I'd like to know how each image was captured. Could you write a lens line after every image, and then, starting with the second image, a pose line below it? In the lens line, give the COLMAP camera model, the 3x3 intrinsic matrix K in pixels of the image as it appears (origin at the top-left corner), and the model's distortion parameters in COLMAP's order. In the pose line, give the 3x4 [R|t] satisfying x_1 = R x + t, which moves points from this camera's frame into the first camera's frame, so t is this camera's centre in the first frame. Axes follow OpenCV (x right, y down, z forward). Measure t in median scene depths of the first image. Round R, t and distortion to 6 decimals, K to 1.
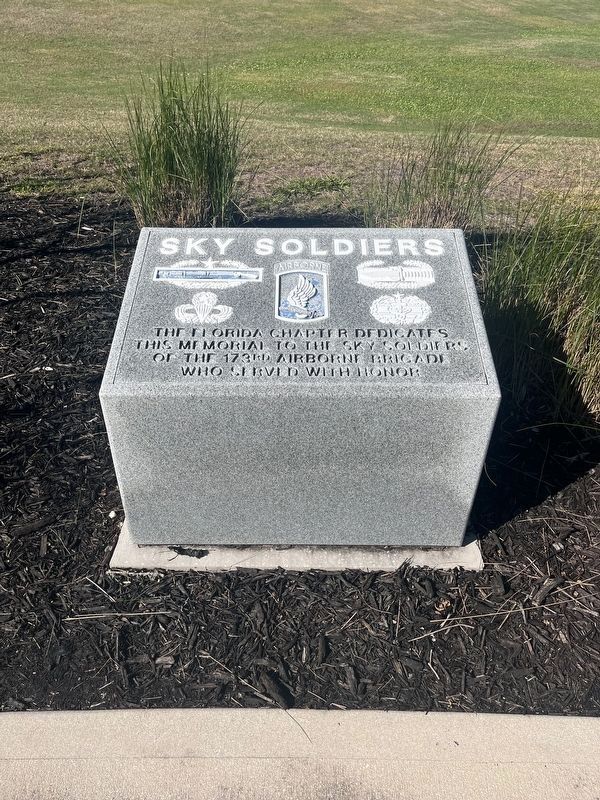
lens RADIAL K [[617.0, 0, 294.9], [0, 617.0, 398.7], [0, 0, 1]] dist [0.031848, -0.062001]
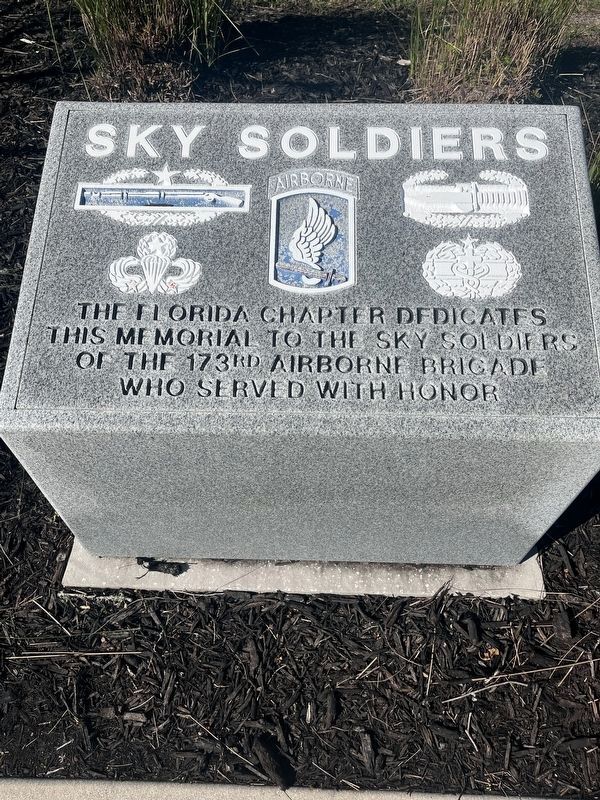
lens RADIAL K [[617.0, 0, 294.9], [0, 617.0, 398.7], [0, 0, 1]] dist [0.031848, -0.062001]
pose [[0.999685, 0.012786, -0.021608, 0.008740], [-0.005273, 0.948347, 0.317191, -0.213752], [0.024548, -0.316977, 0.948116, 0.360274]]
